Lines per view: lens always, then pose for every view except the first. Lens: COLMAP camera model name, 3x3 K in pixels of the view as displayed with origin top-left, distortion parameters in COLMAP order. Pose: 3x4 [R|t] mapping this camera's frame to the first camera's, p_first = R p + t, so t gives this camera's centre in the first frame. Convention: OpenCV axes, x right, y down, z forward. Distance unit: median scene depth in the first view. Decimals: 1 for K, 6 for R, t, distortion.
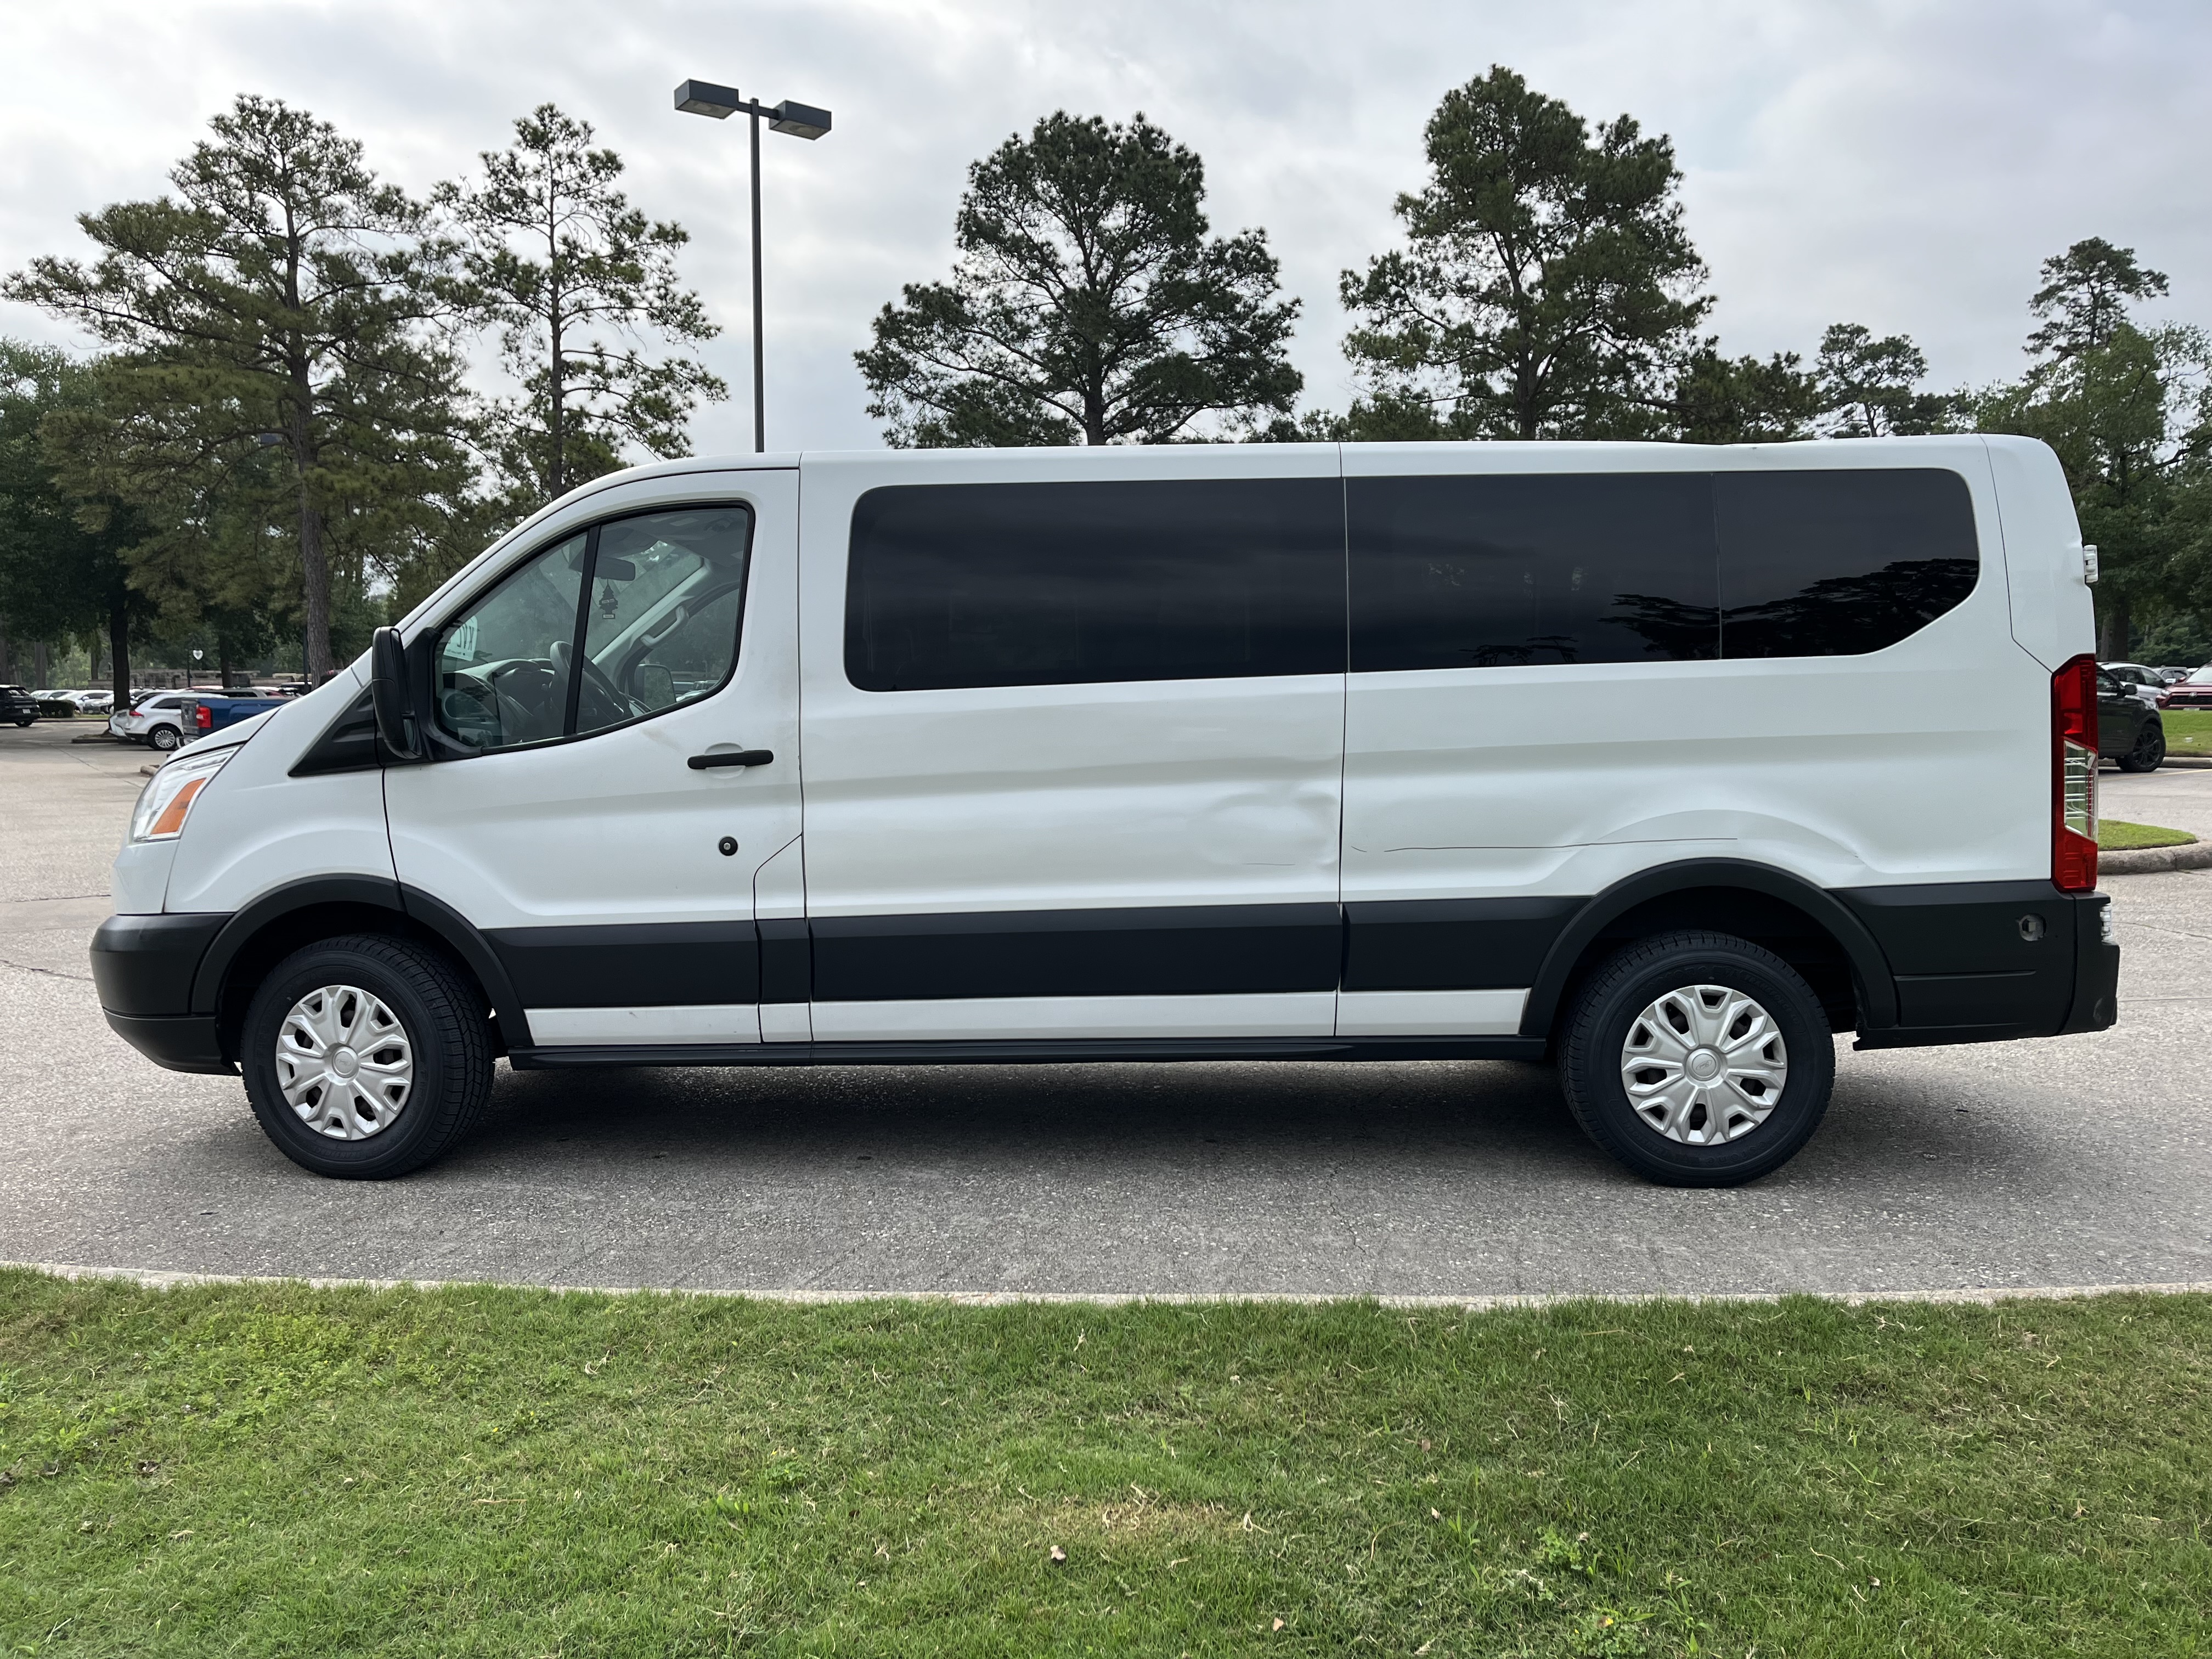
lens RADIAL K [[1674.2, 0, 1074.2], [0, 1674.2, 816.4], [0, 0, 1]] dist [0.080279, -0.107019]
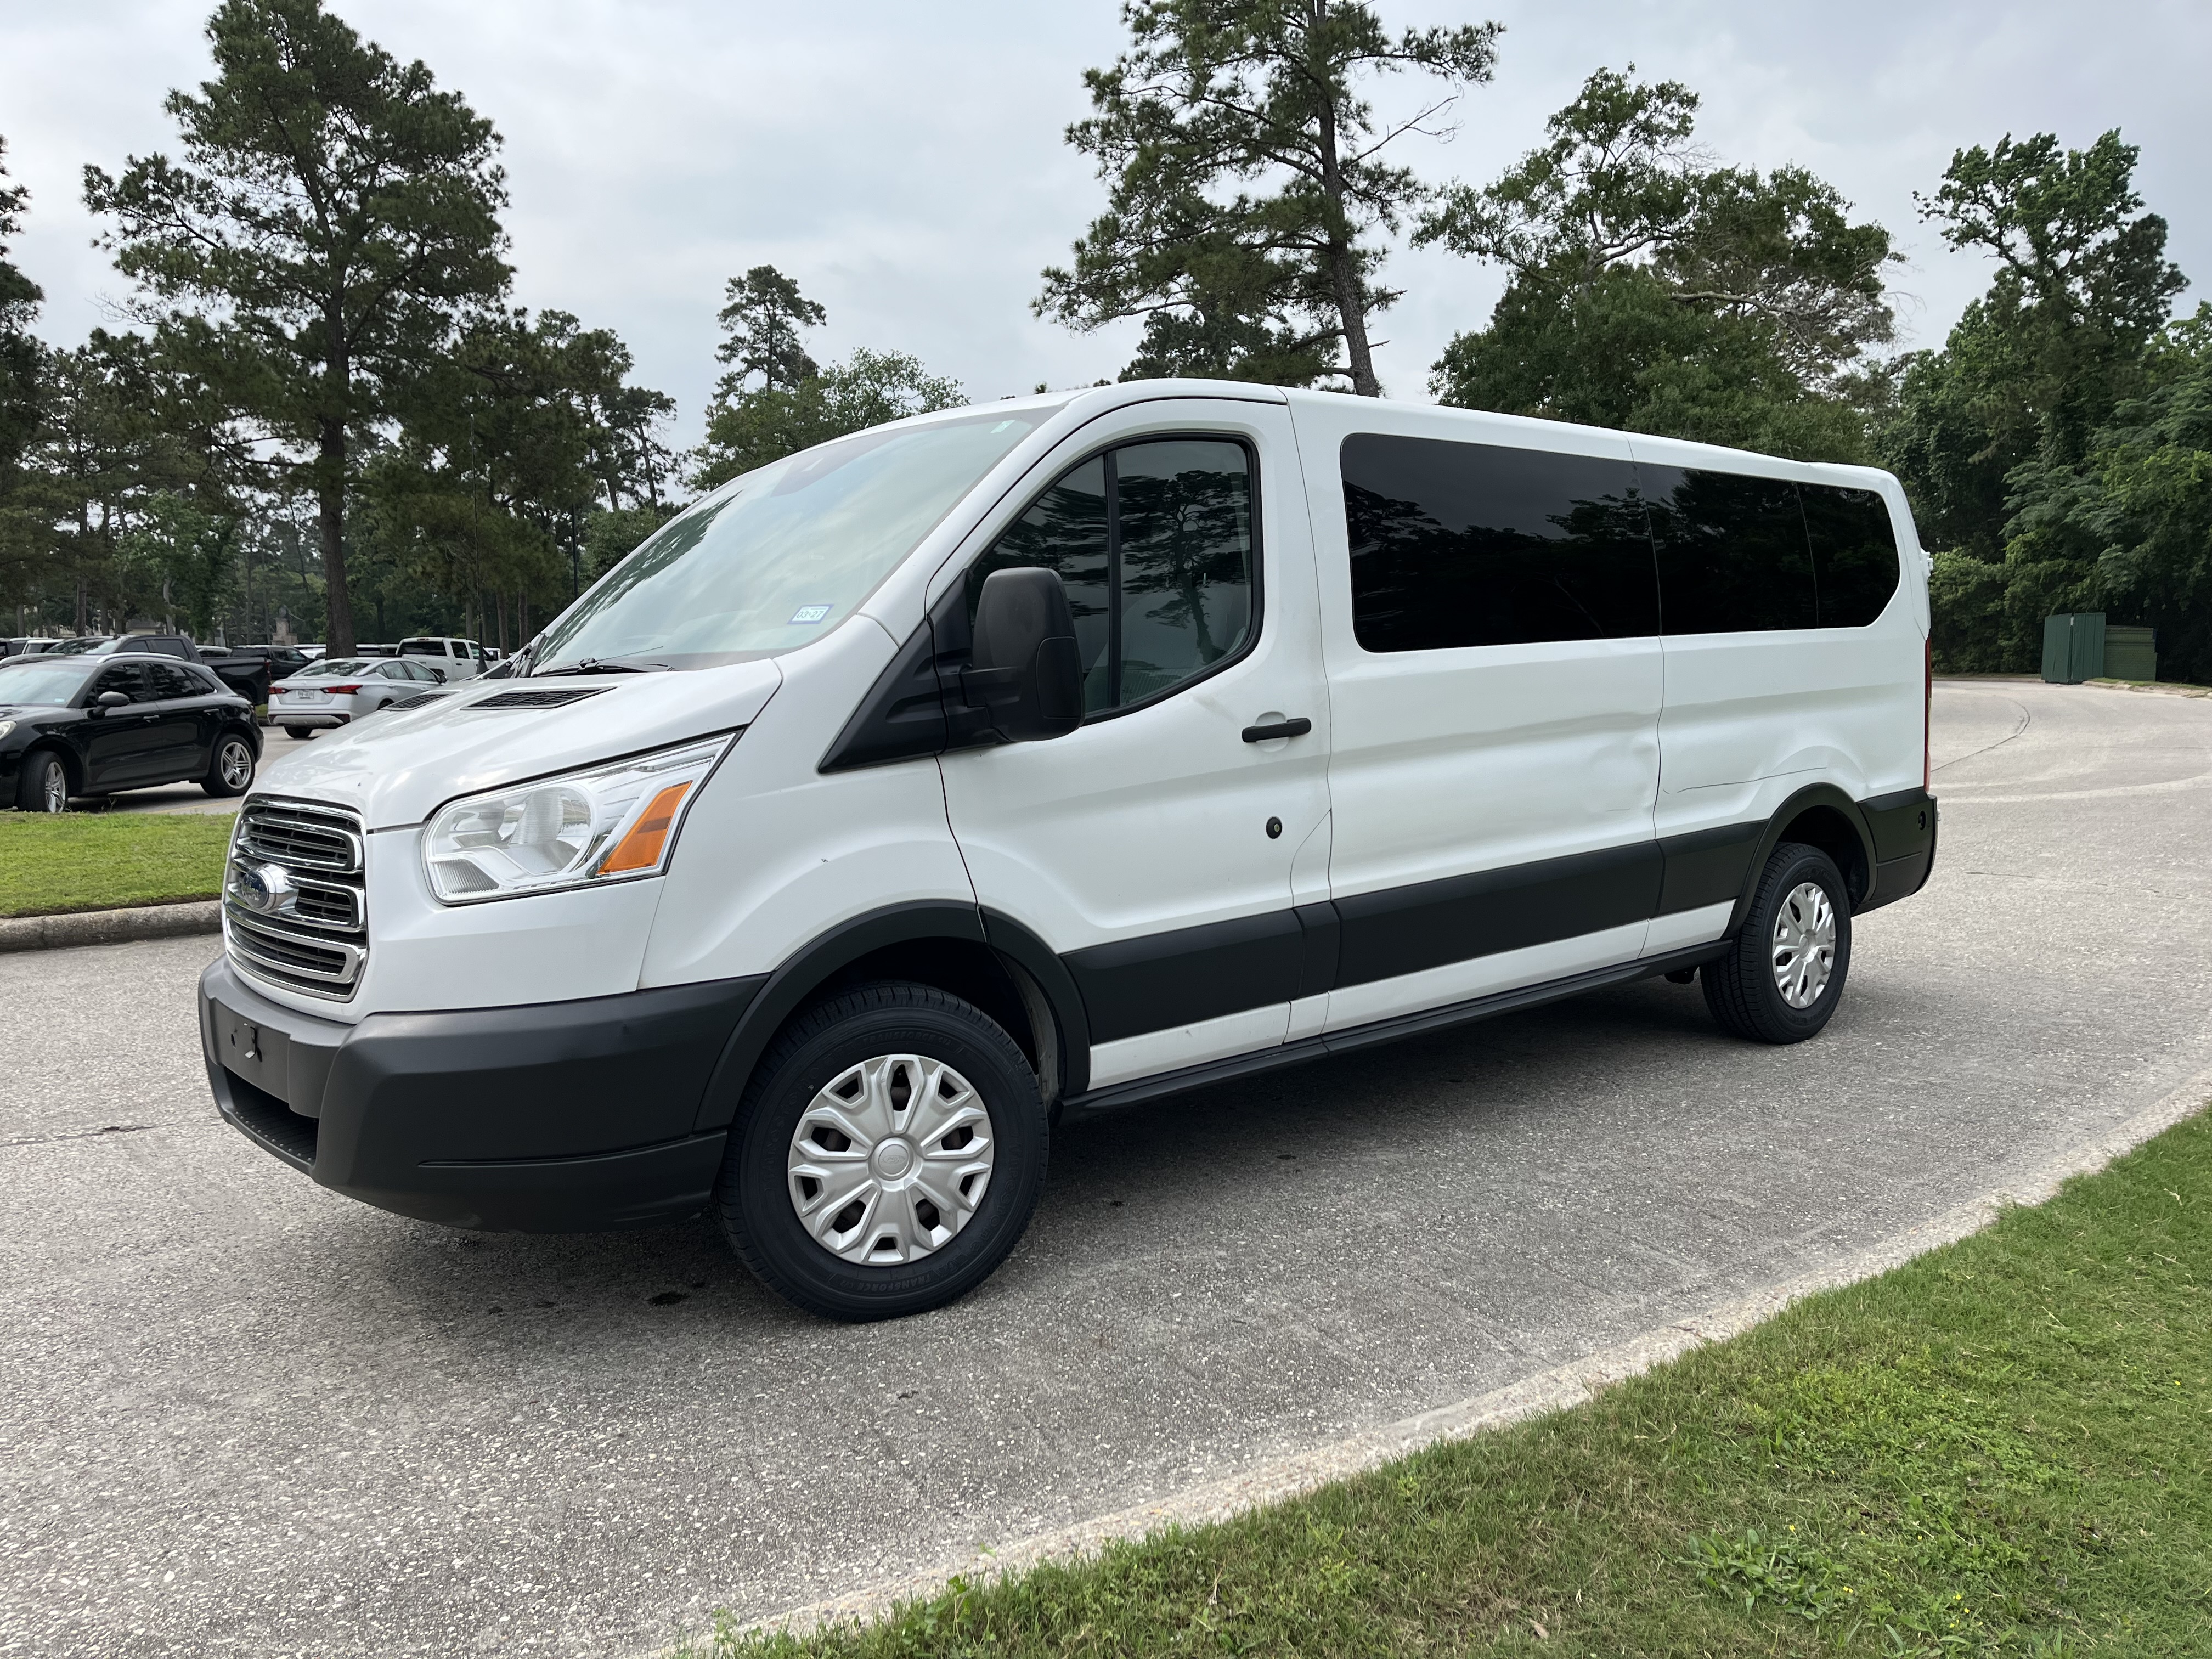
lens RADIAL K [[1674.2, 0, 1091.0], [0, 1674.2, 827.3], [0, 0, 1]] dist [0.080279, -0.107019]
pose [[0.727733, -0.068945, 0.682387, -0.110354], [0.053385, 0.997610, 0.043861, -0.003338], [-0.683780, 0.004510, 0.729674, 0.052517]]
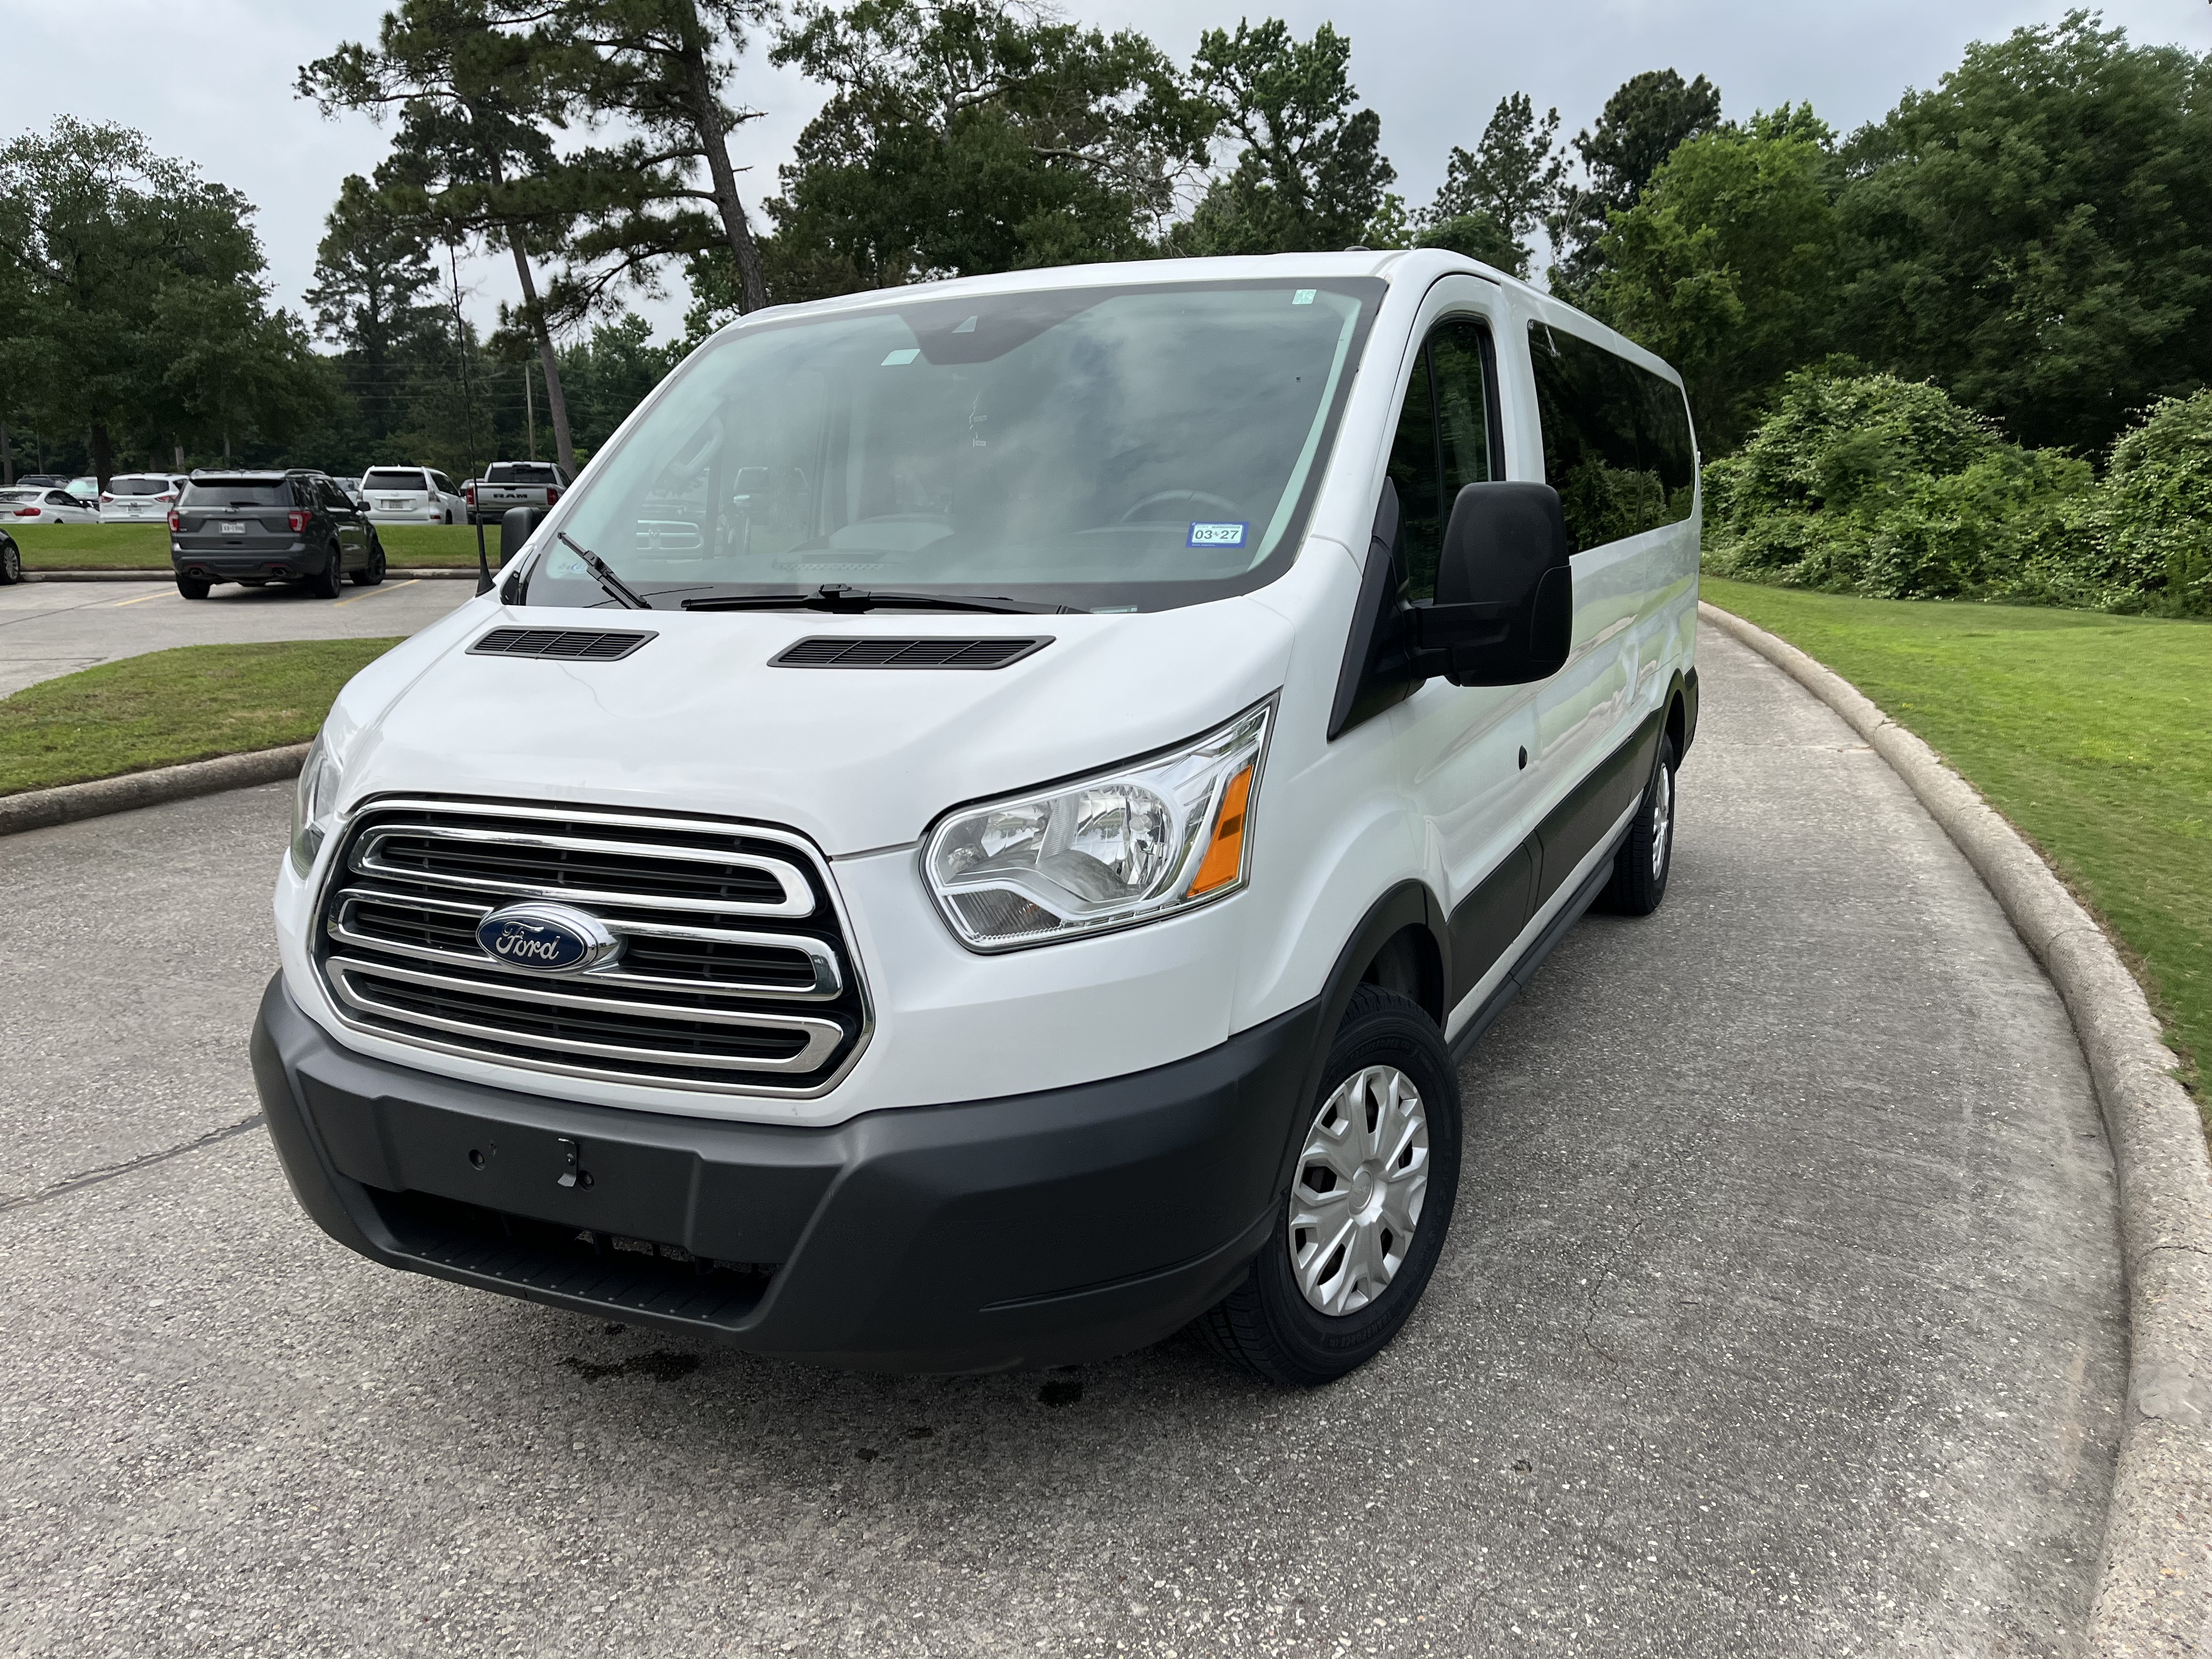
lens RADIAL K [[1674.2, 0, 1121.9], [0, 1674.2, 835.1], [0, 0, 1]] dist [0.080279, -0.107019]
pose [[0.383822, -0.172996, 0.907058, -0.129140], [0.060883, 0.984898, 0.162079, -0.011331], [-0.921398, -0.006985, 0.388558, 0.108355]]
